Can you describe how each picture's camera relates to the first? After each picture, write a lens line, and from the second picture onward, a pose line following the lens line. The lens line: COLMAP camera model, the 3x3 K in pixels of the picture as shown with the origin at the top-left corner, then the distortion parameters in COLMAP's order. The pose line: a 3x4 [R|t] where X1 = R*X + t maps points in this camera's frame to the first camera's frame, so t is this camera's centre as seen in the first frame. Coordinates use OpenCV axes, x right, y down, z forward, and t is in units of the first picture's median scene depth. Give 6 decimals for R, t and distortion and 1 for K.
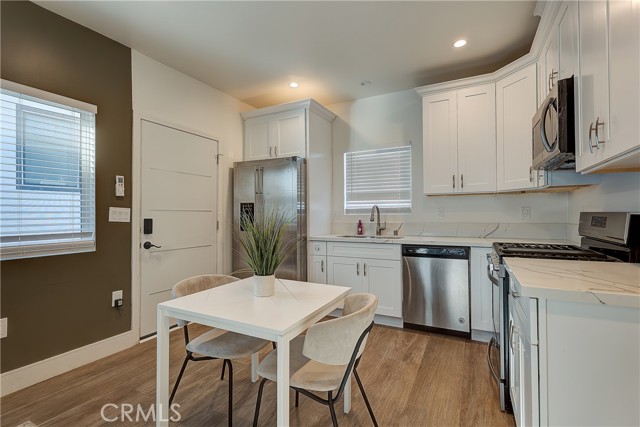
lens RADIAL K [[309.7, 0, 320.0], [0, 309.7, 213.5], [0, 0, 1]] dist [0.000423, 0.000042]
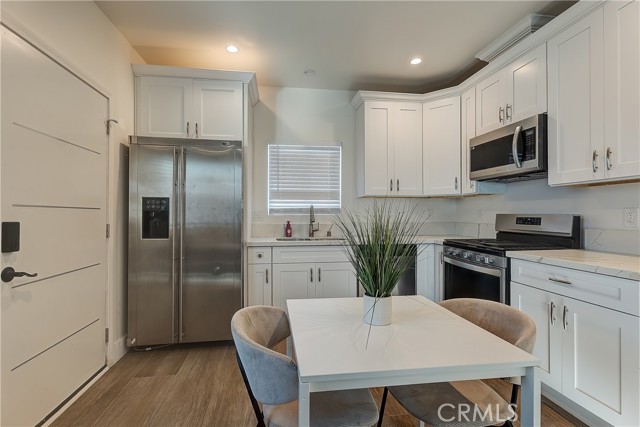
lens RADIAL K [[309.7, 0, 320.0], [0, 309.7, 213.5], [0, 0, 1]] dist [0.000423, 0.000042]
pose [[0.803812, 0.006270, 0.594850, -0.357700], [-0.004771, 0.999980, -0.004094, 0.002459], [-0.594864, 0.000452, 0.803826, 0.231307]]
